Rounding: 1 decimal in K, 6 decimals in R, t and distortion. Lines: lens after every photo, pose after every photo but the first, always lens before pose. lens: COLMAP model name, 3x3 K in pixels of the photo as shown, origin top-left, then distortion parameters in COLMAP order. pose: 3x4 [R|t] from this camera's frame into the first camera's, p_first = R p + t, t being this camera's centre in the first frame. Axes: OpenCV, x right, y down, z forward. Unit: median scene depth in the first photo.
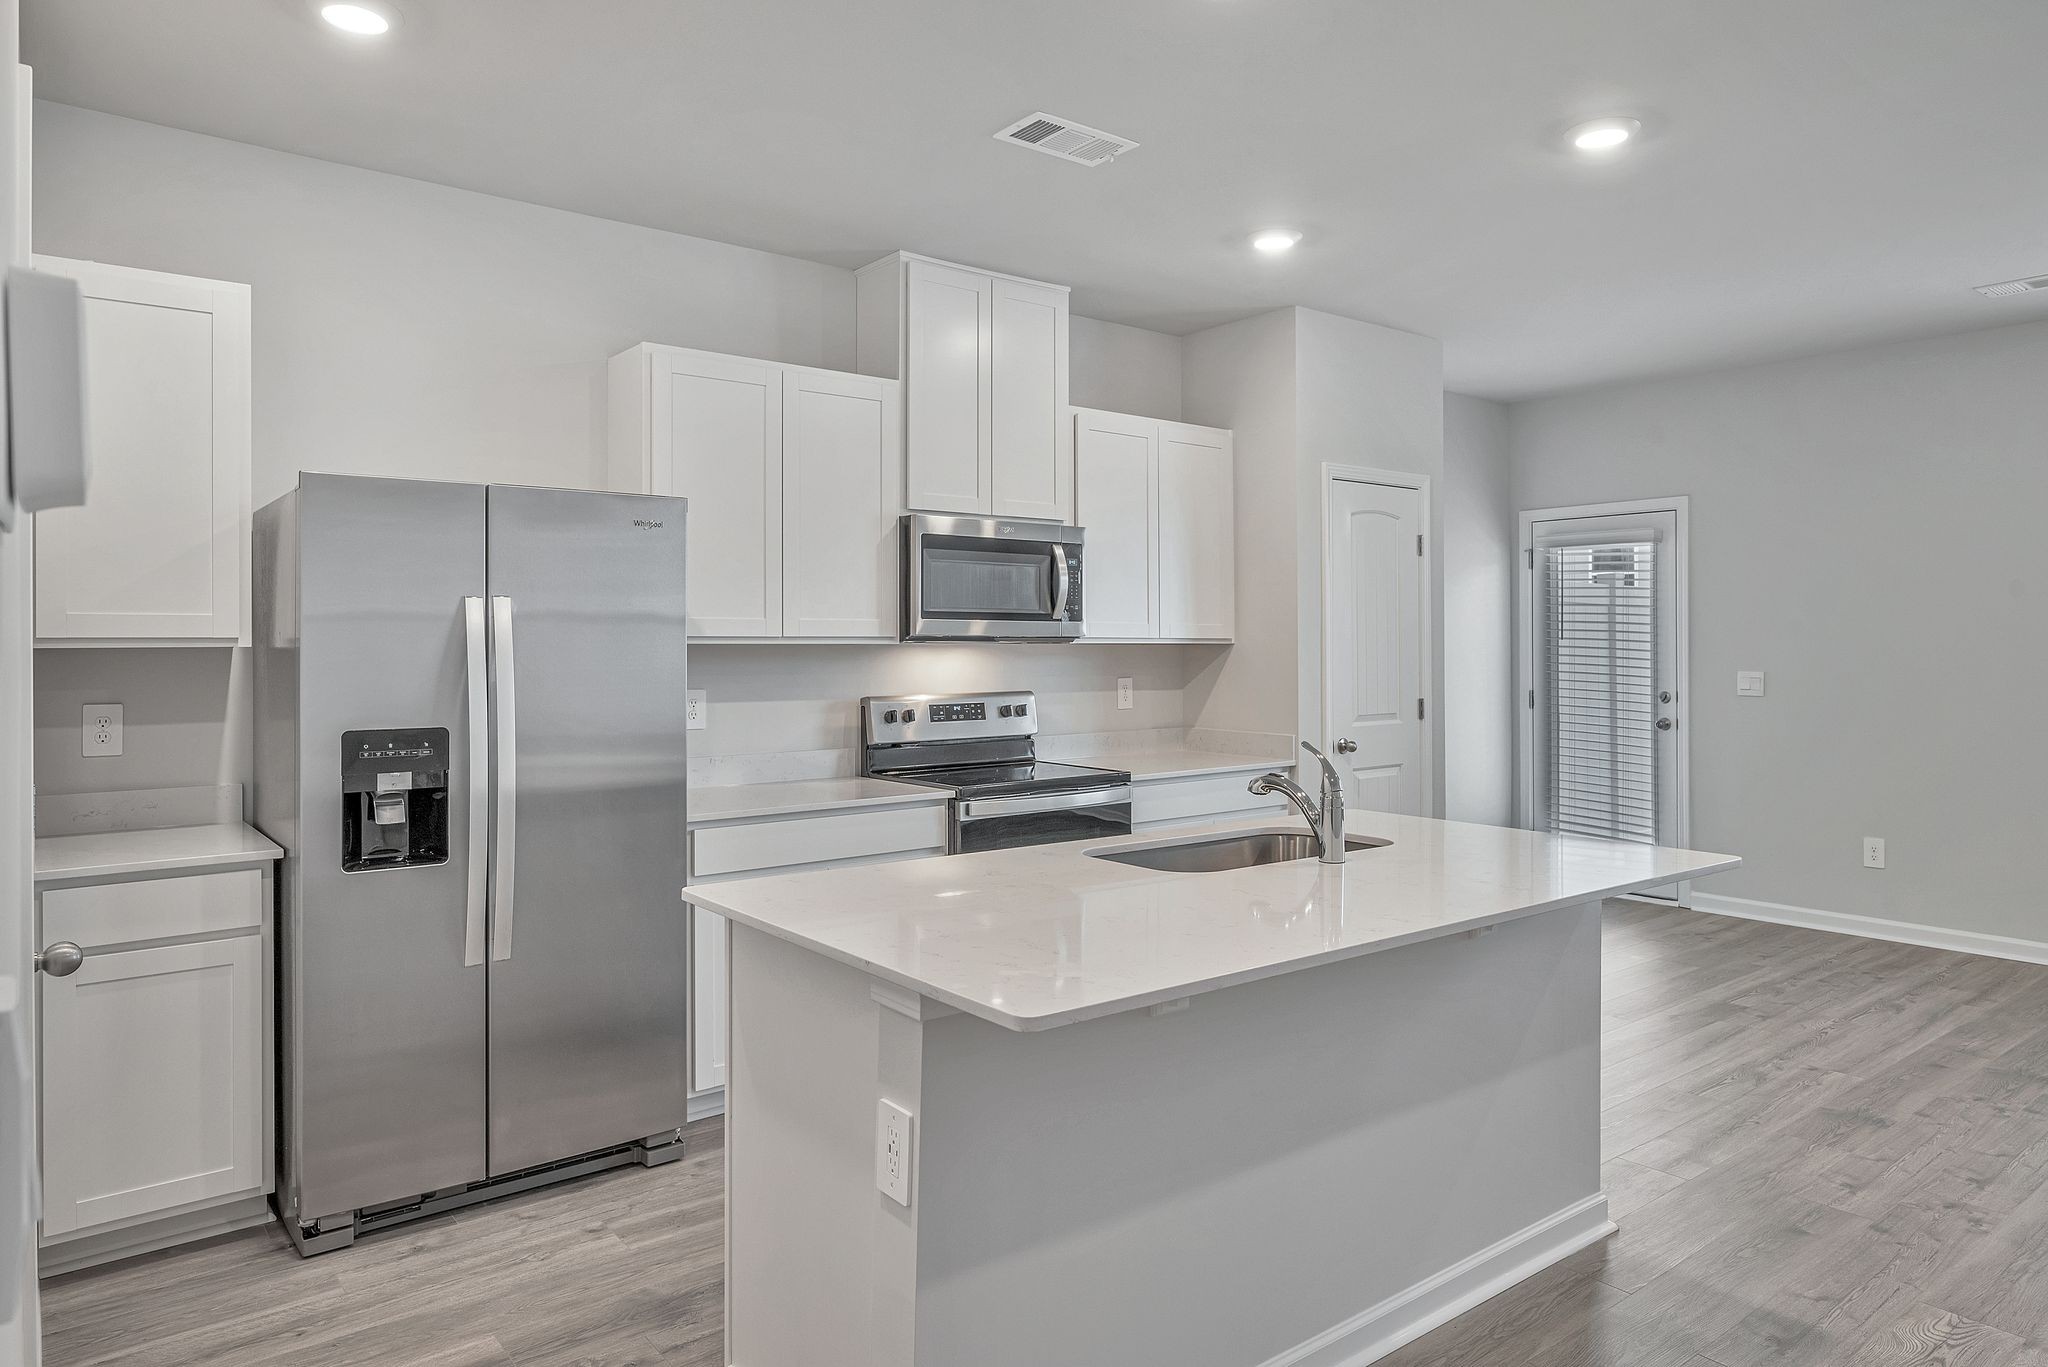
lens RADIAL K [[1272.6, 0, 1032.6], [0, 1272.6, 637.3], [0, 0, 1]] dist [-0.001519, 0.000730]
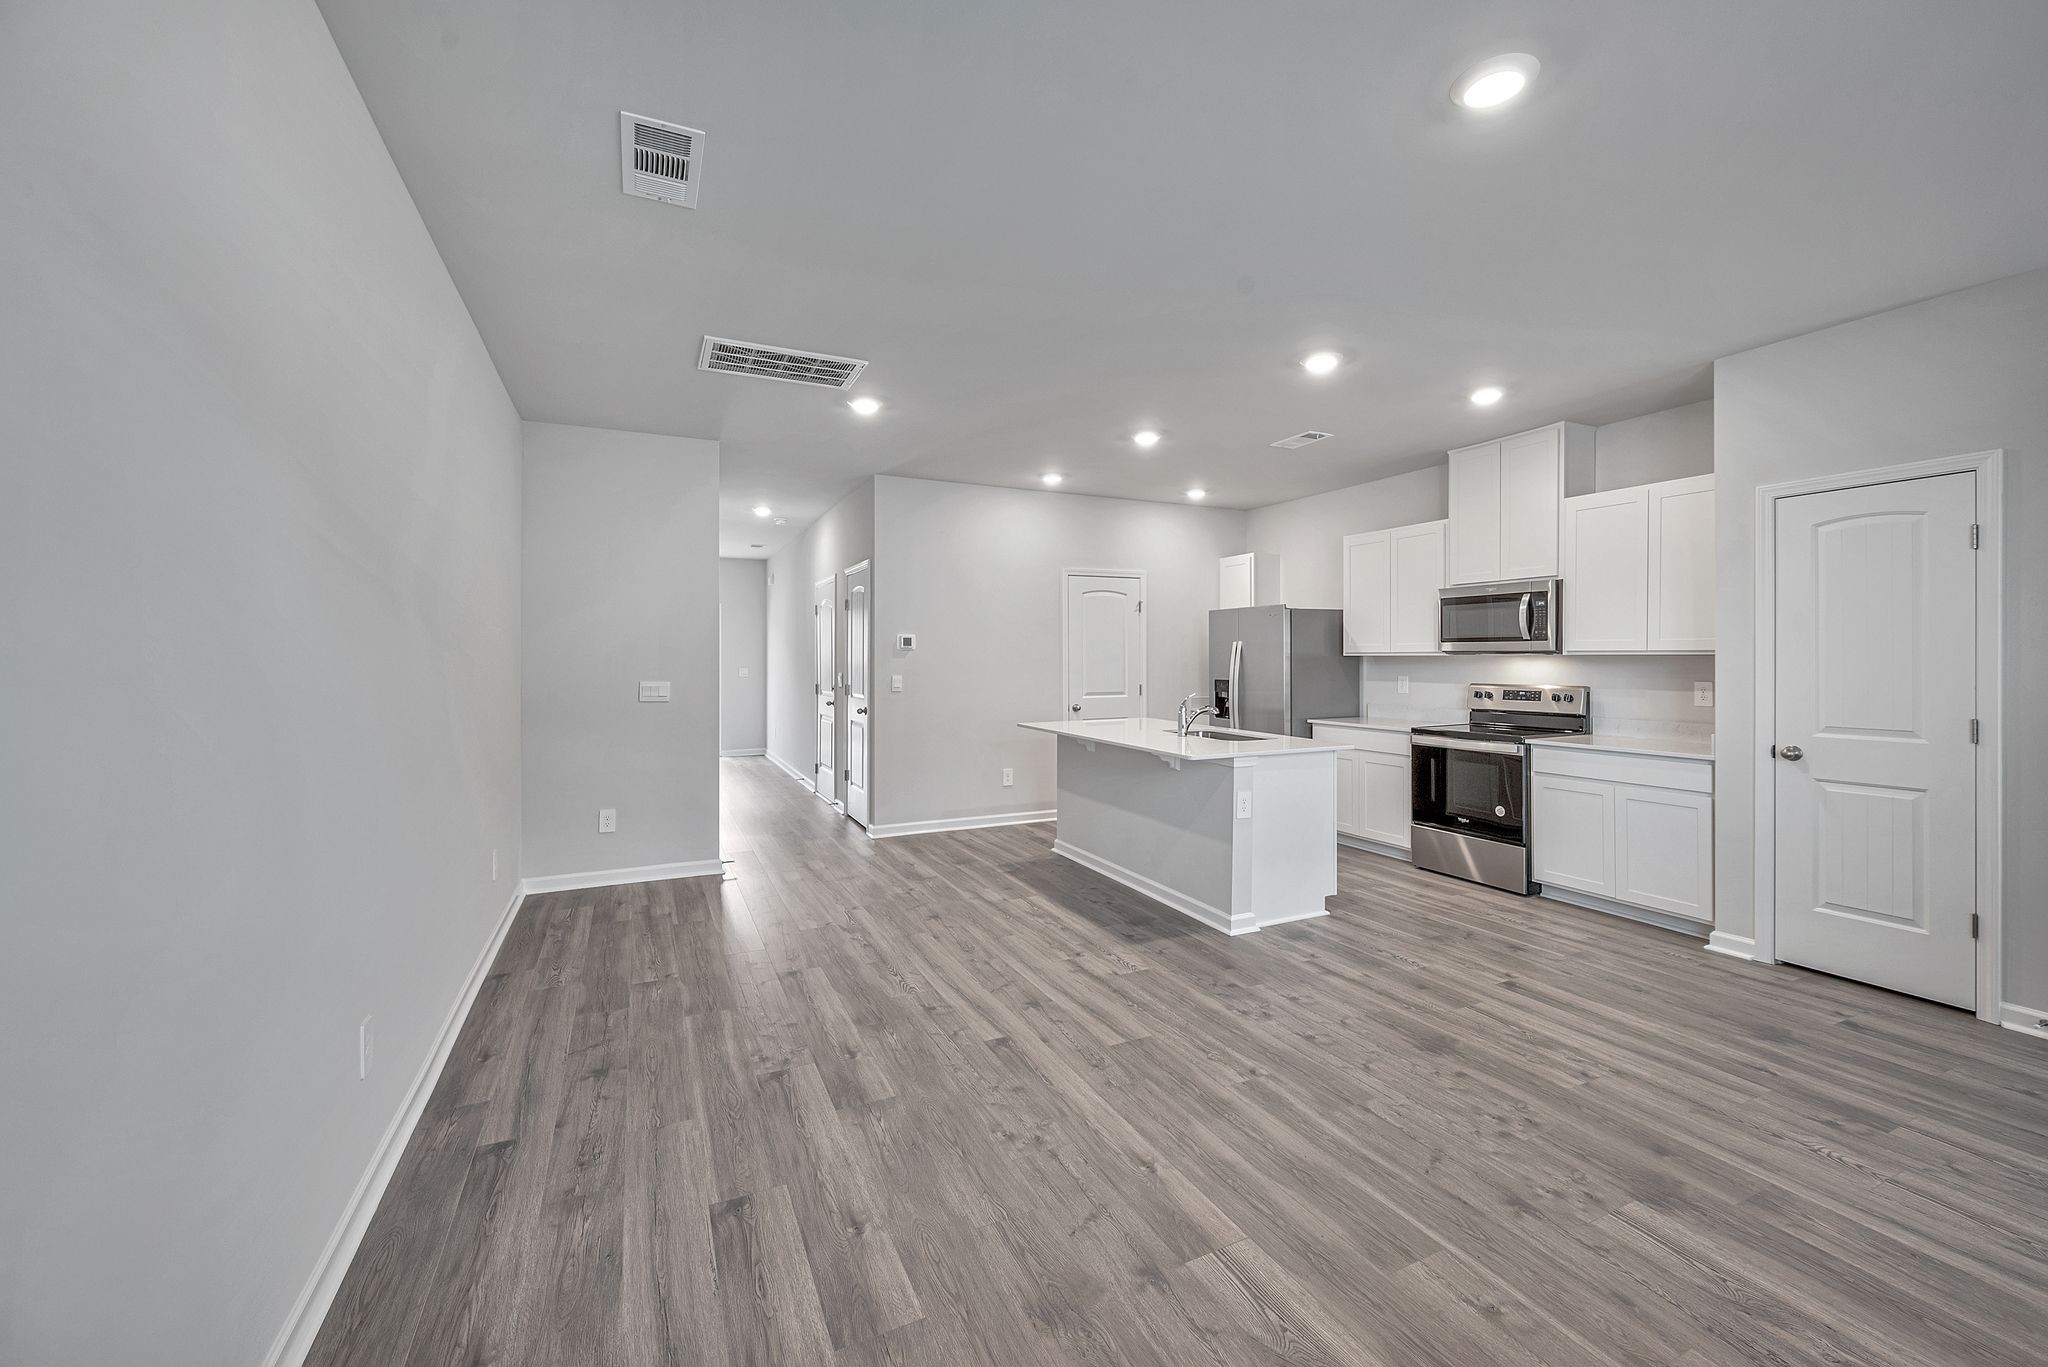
lens RADIAL K [[793.6, 0, 1057.1], [0, 793.6, 661.6], [0, 0, 1]] dist [0.000283, 0.000028]
pose [[-0.182146, 0.009065, -0.983230, 1.441726], [0.010095, 0.999922, 0.007349, -0.000470], [0.983220, -0.008587, -0.182223, 0.771521]]
